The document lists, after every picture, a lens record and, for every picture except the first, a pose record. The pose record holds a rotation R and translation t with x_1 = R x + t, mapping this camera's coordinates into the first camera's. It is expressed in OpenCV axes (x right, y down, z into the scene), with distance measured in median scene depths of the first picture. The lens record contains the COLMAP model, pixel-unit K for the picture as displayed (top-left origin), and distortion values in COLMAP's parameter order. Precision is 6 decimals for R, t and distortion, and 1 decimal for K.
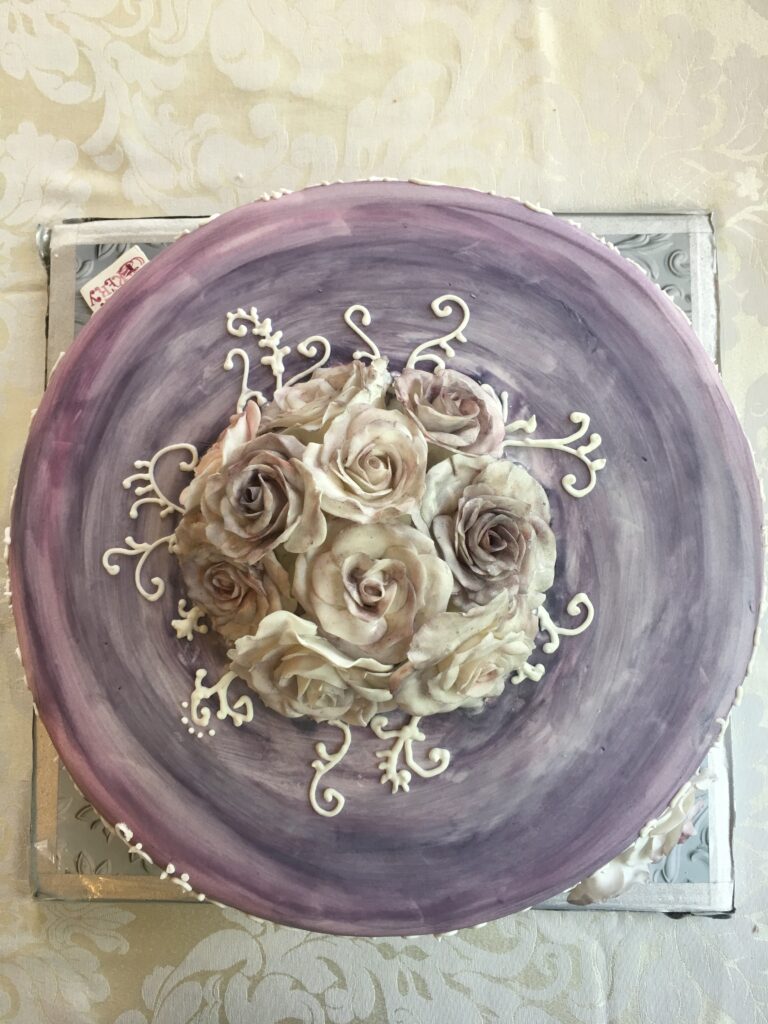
lens RADIAL K [[849.7, 0, 381.8], [0, 849.7, 507.2], [0, 0, 1]] dist [0.065251, -0.007955]
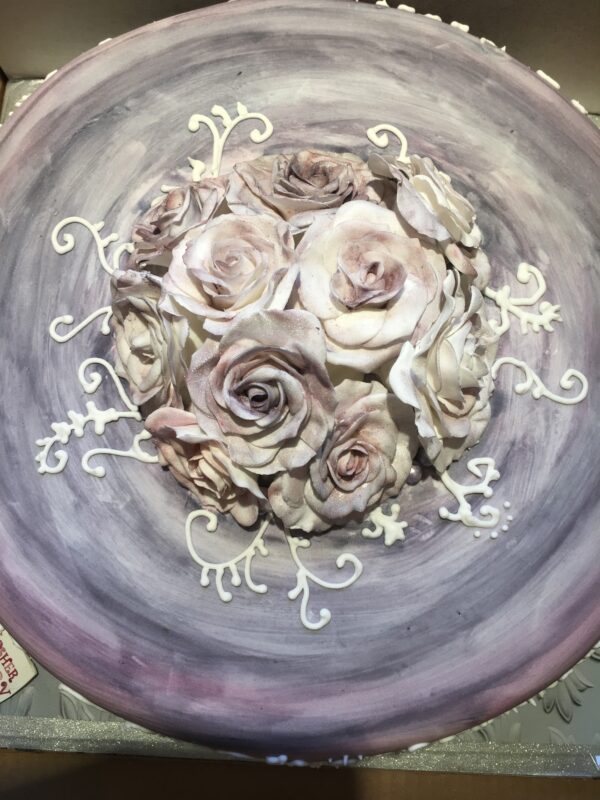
lens RADIAL K [[663.8, 0, 303.8], [0, 663.8, 398.6], [0, 0, 1]] dist [0.065251, -0.007955]
pose [[0.044429, -0.966579, 0.252488, -0.277658], [0.993773, 0.068612, 0.087796, -0.023546], [-0.102185, 0.247015, 0.963609, 0.300847]]
